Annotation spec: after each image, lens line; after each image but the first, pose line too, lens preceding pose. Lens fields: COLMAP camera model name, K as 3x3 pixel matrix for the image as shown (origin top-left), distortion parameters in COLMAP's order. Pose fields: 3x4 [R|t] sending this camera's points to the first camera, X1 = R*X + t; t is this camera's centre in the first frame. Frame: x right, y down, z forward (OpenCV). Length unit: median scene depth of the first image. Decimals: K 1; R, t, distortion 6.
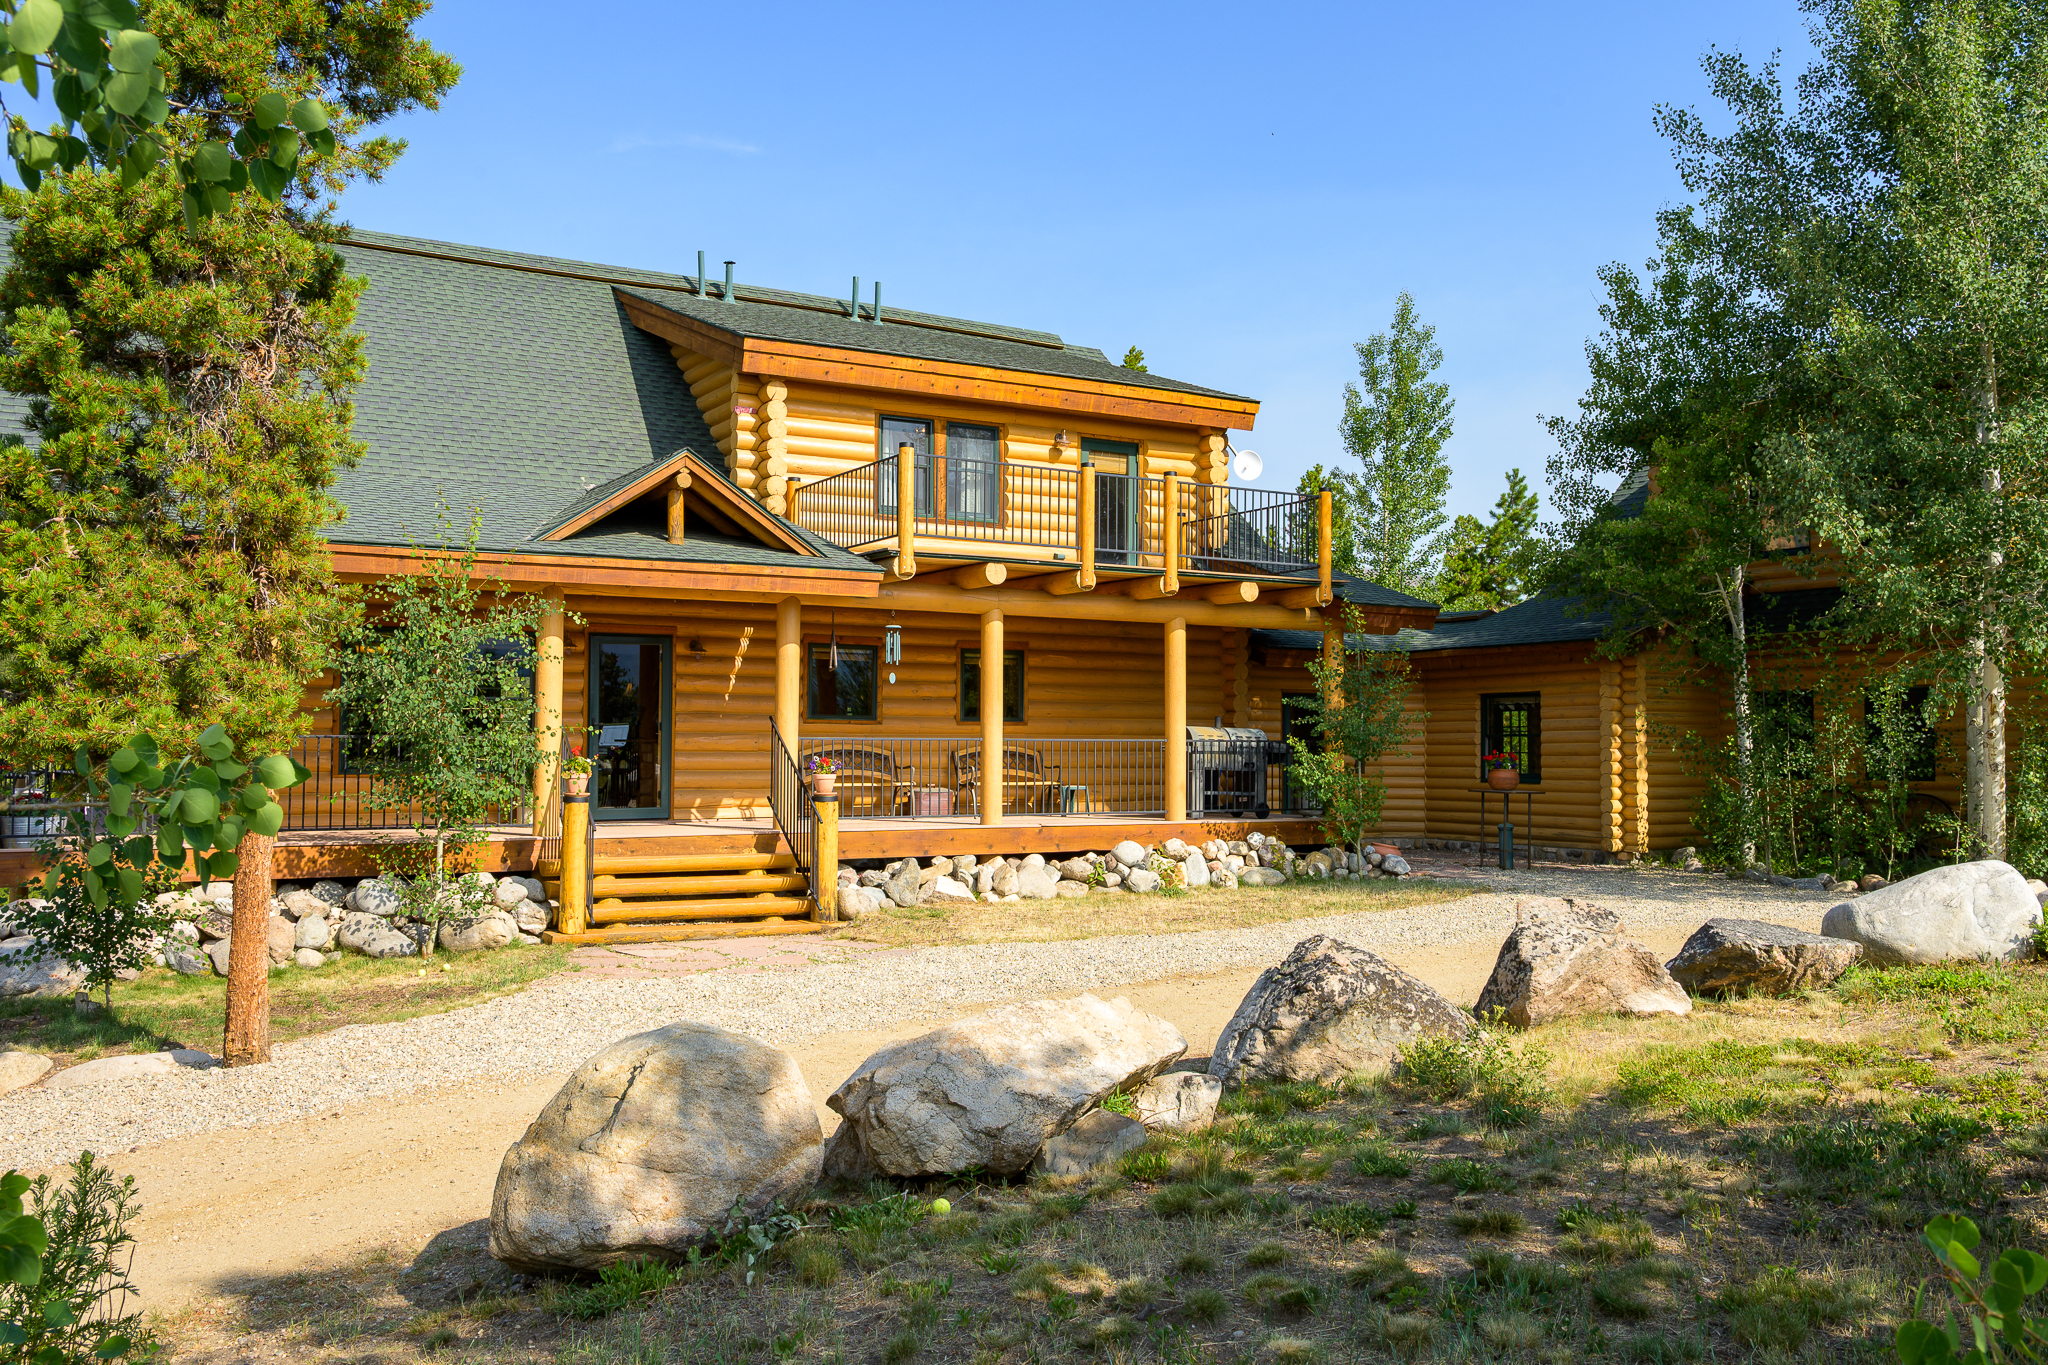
lens RADIAL K [[1622.7, 0, 1032.4], [0, 1622.7, 655.2], [0, 0, 1]] dist [-0.001148, -0.001709]
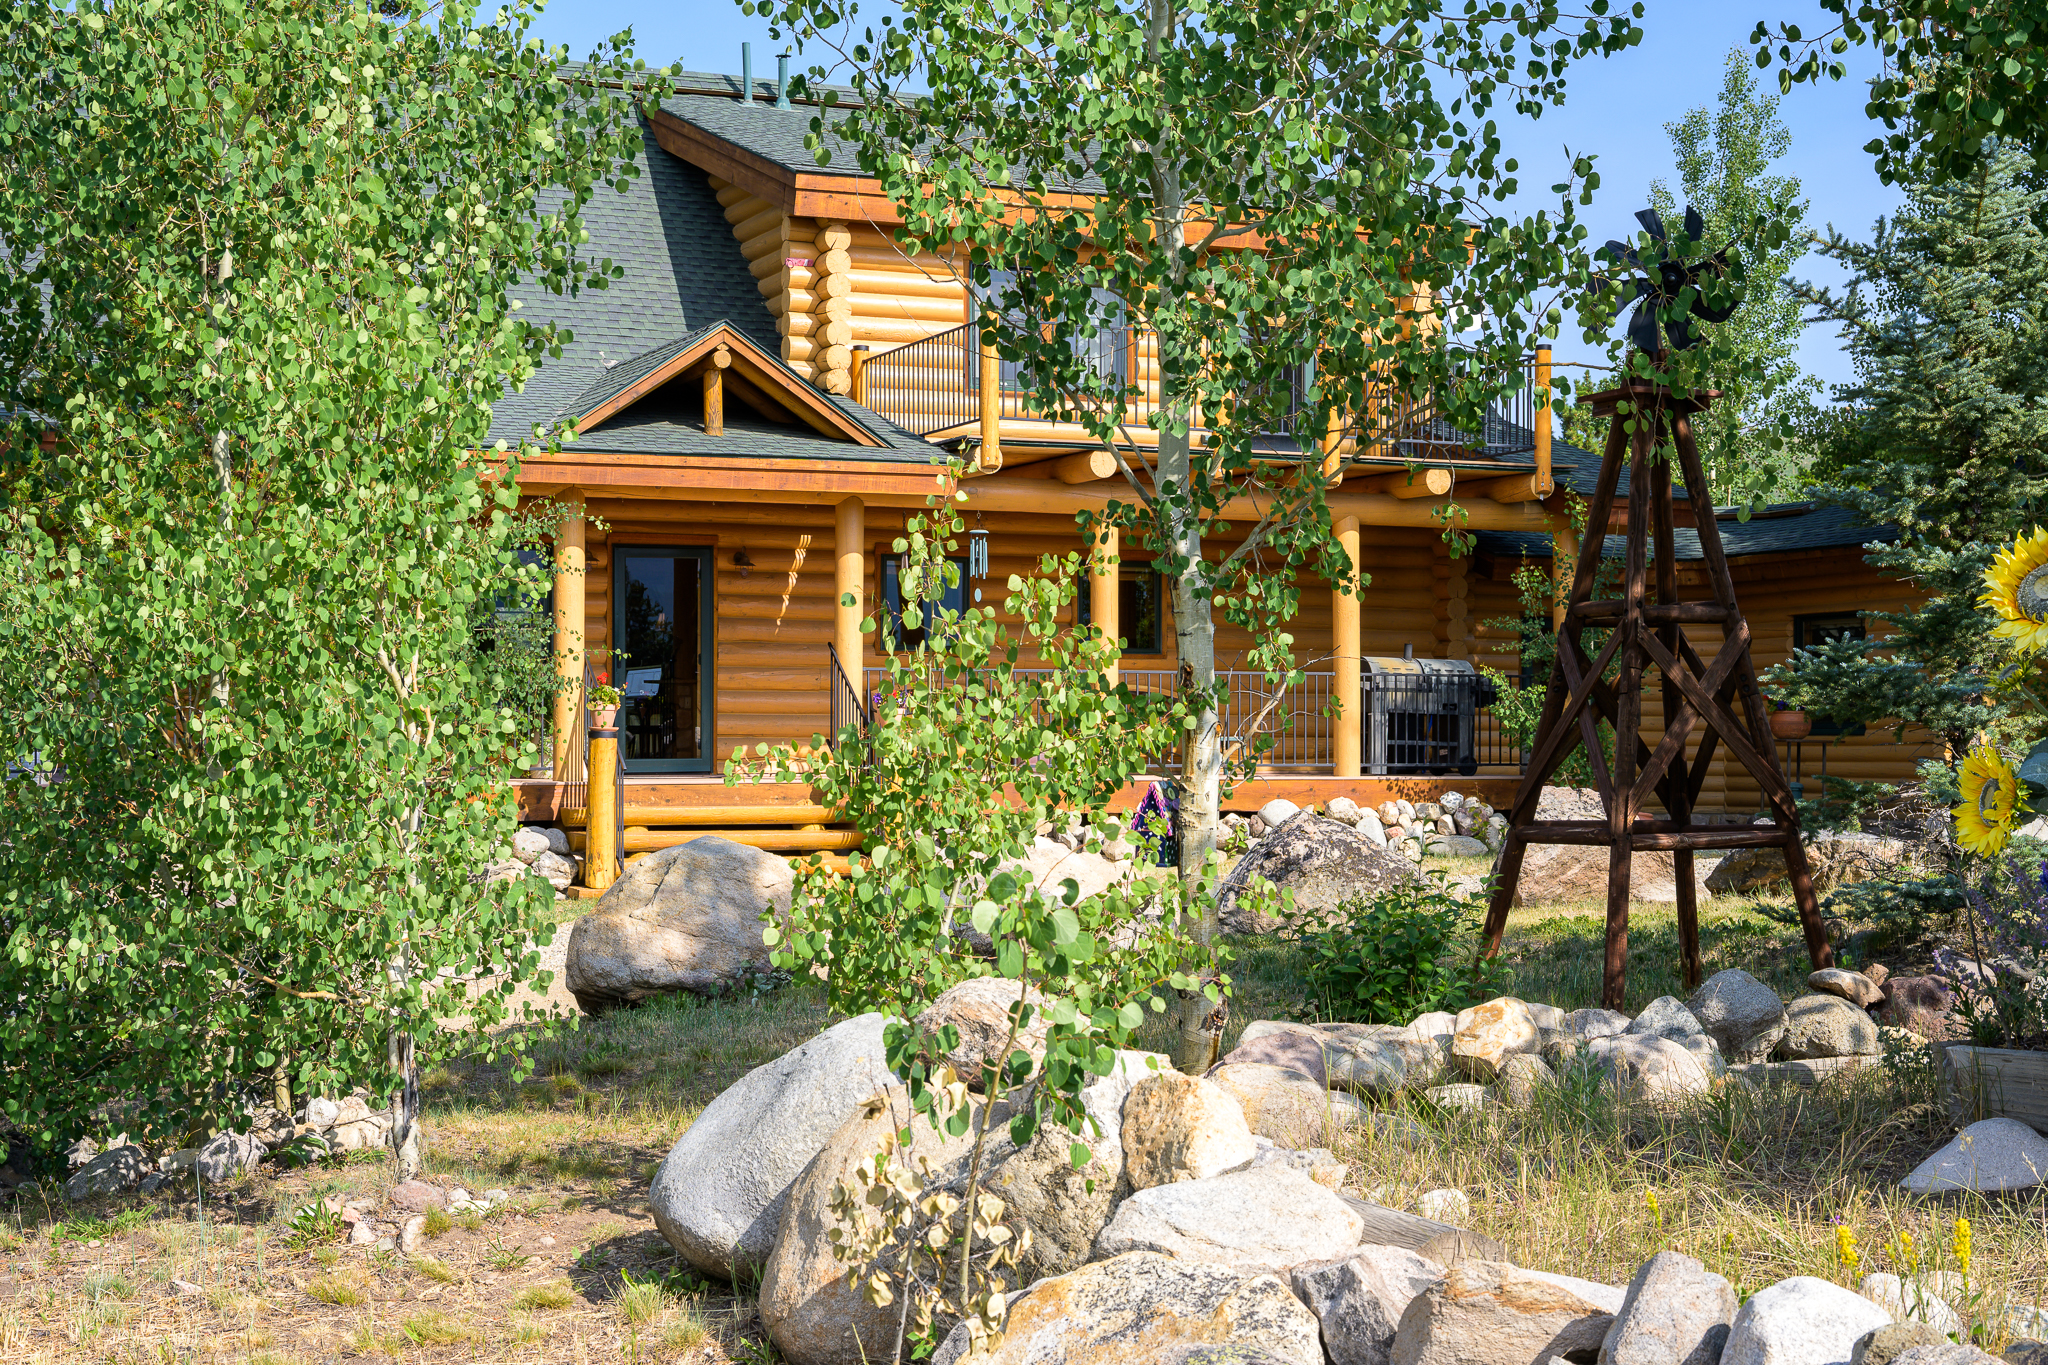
lens RADIAL K [[2950.7, 0, 1024.0], [0, 2950.7, 682.5], [0, 0, 1]] dist [0.007981, 0.015597]
pose [[0.992619, -0.006103, -0.121123, 0.121046], [0.009652, 0.999540, 0.028736, 0.016446], [0.120892, -0.029693, 0.992221, -0.487603]]
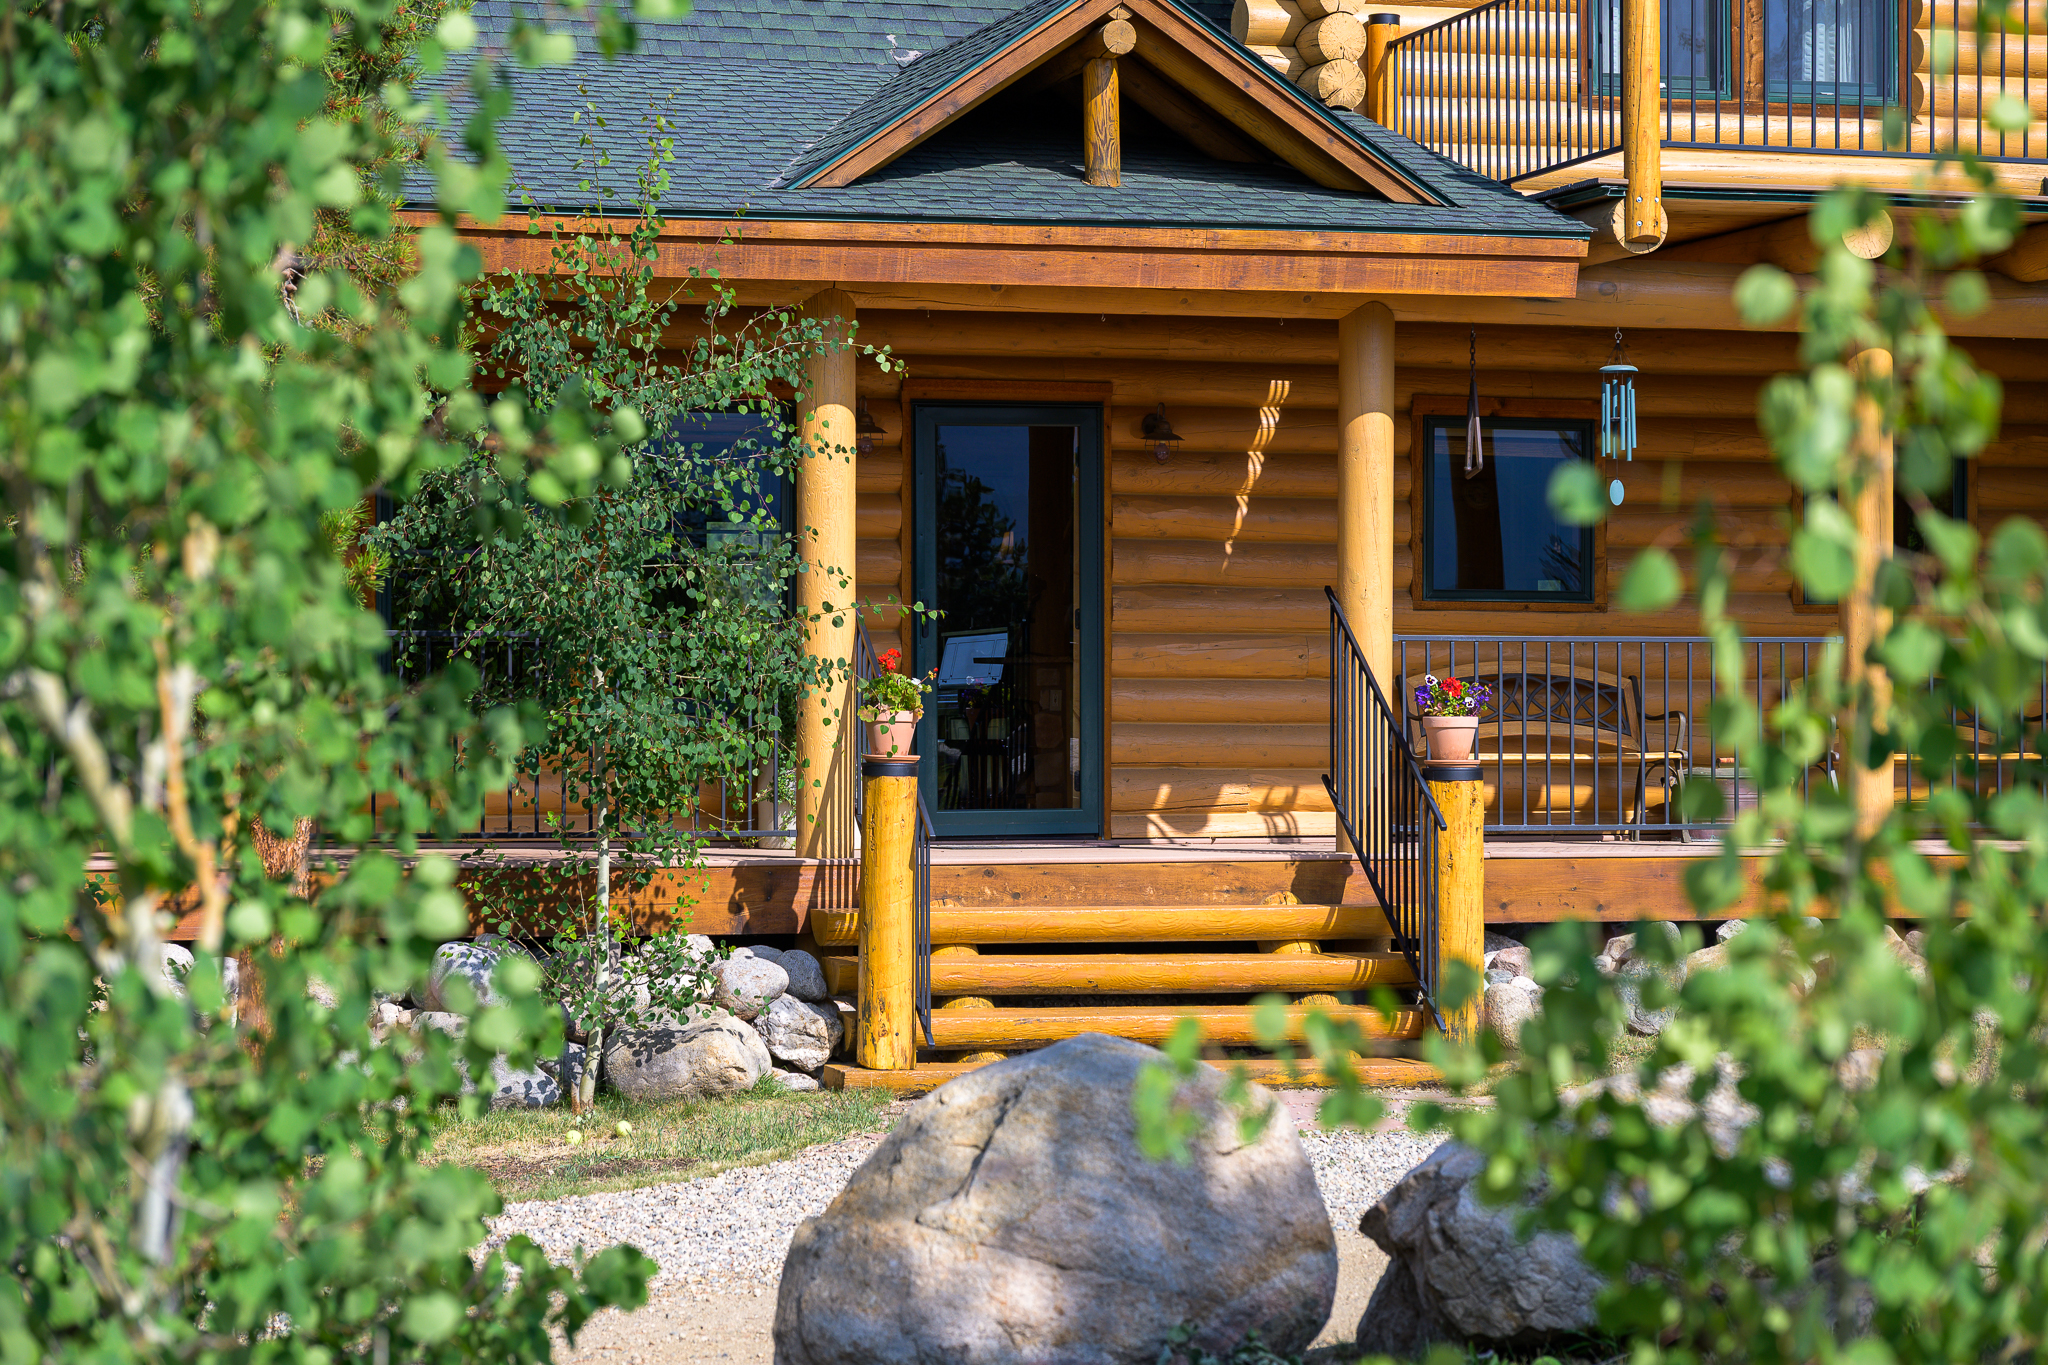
lens RADIAL K [[4789.8, 0, 1024.0], [0, 4789.8, 682.5], [0, 0, 1]] dist [0.008904, 0.423863]
pose [[0.970636, -0.006747, -0.240459, 0.063919], [0.015879, 0.999223, 0.036061, 0.016766], [0.240029, -0.038820, 0.969989, -0.239894]]
